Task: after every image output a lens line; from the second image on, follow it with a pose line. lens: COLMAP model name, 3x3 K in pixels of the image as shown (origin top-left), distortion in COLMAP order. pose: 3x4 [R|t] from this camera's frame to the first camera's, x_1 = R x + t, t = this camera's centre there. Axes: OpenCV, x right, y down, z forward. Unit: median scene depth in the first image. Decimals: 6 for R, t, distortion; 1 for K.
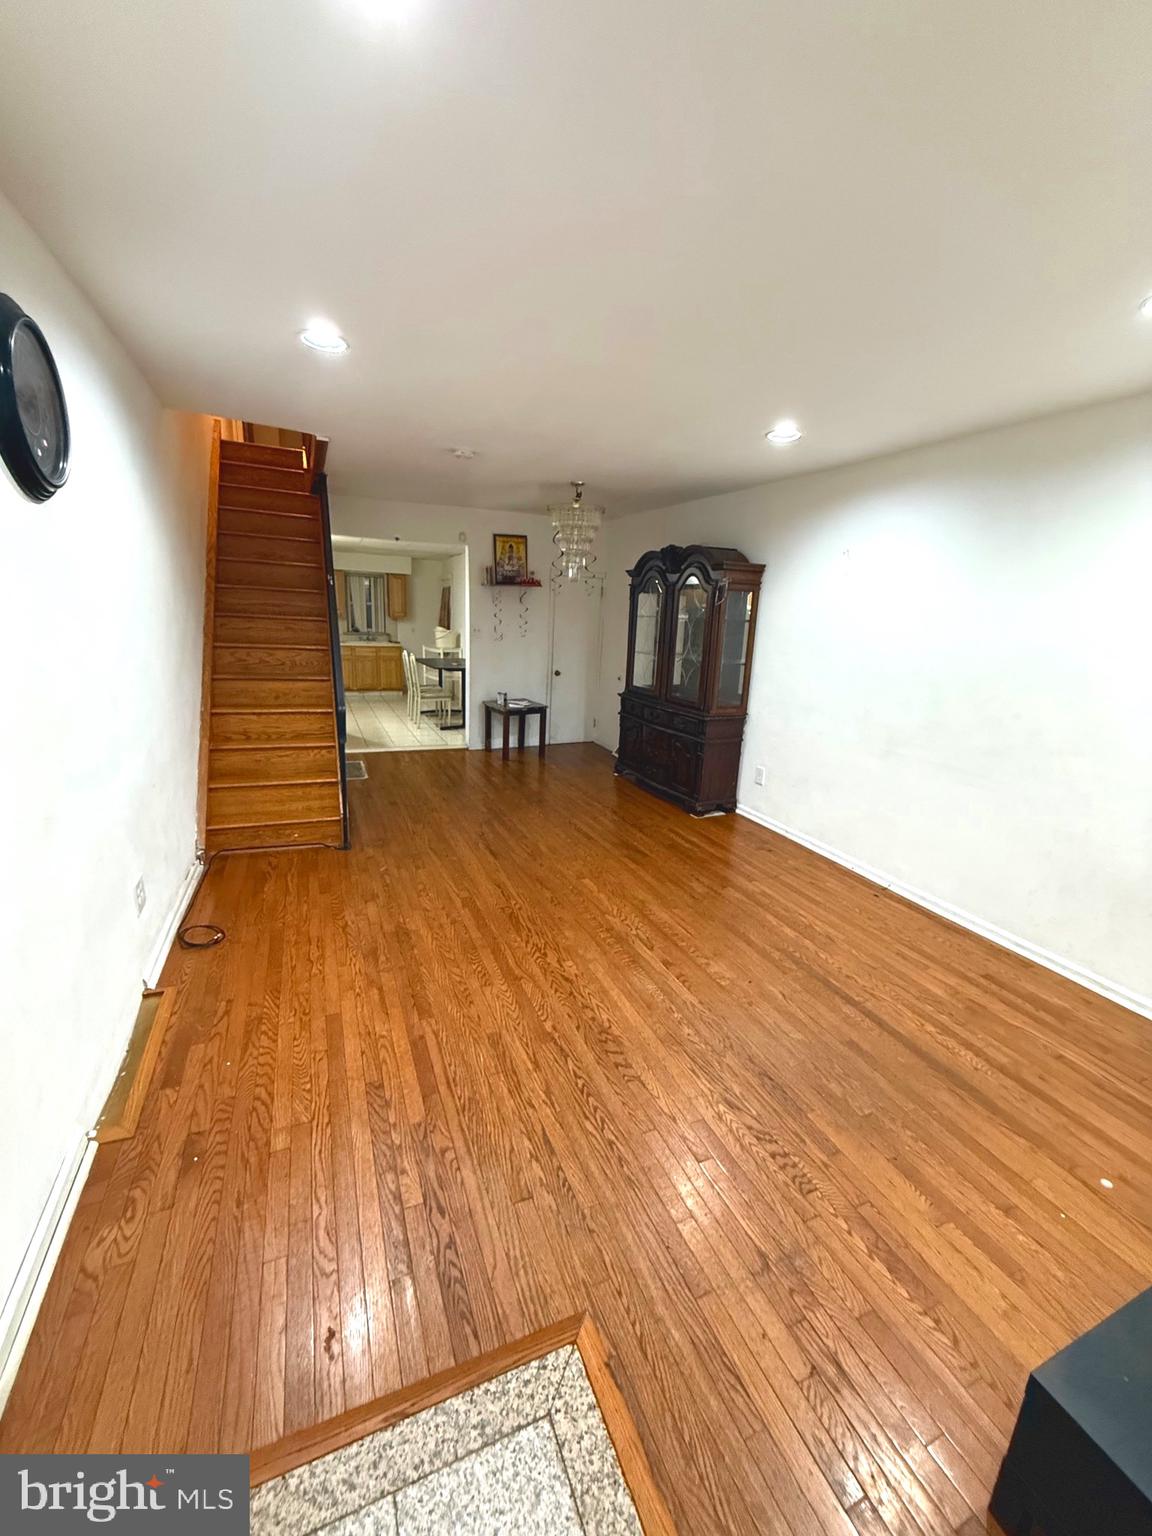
lens RADIAL K [[612.9, 0, 576.0], [0, 612.9, 768.0], [0, 0, 1]] dist [0.000307, 0.000056]
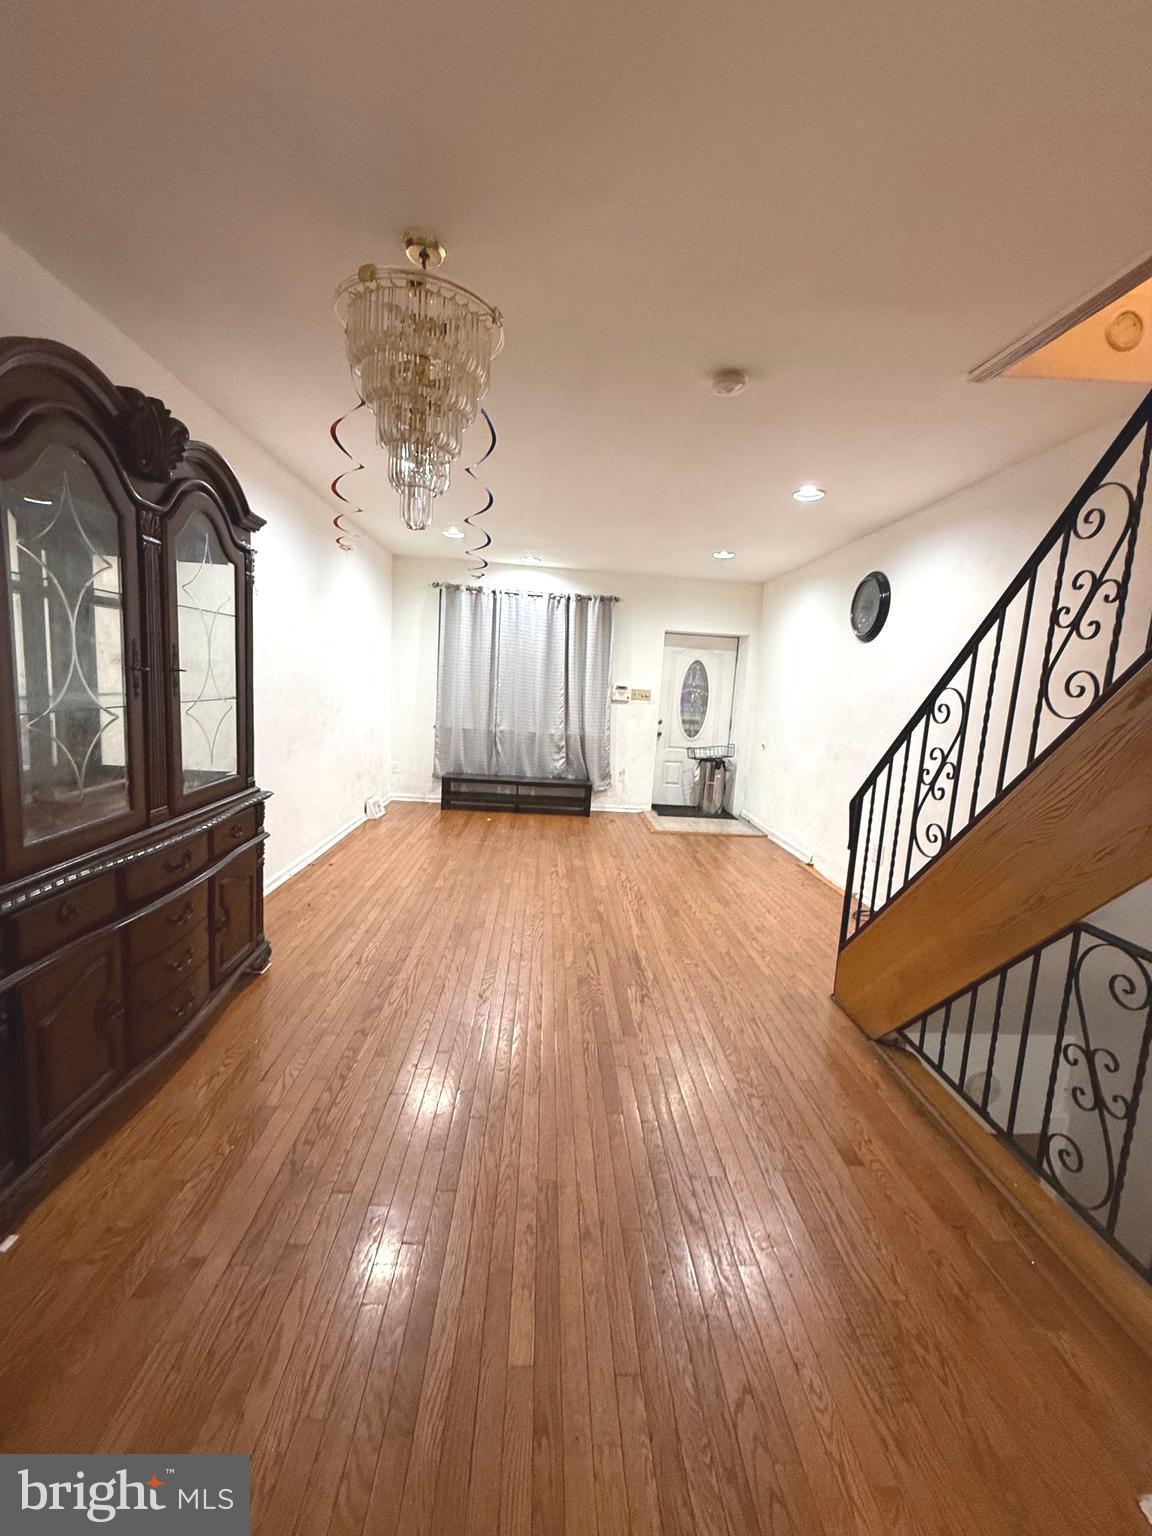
lens RADIAL K [[612.9, 0, 576.0], [0, 612.9, 768.0], [0, 0, 1]] dist [0.000307, 0.000056]
pose [[-0.931423, -0.151747, 0.330794, -0.311241], [-0.016948, 0.926025, 0.377082, -0.415406], [-0.363544, 0.345616, -0.865093, 1.775676]]
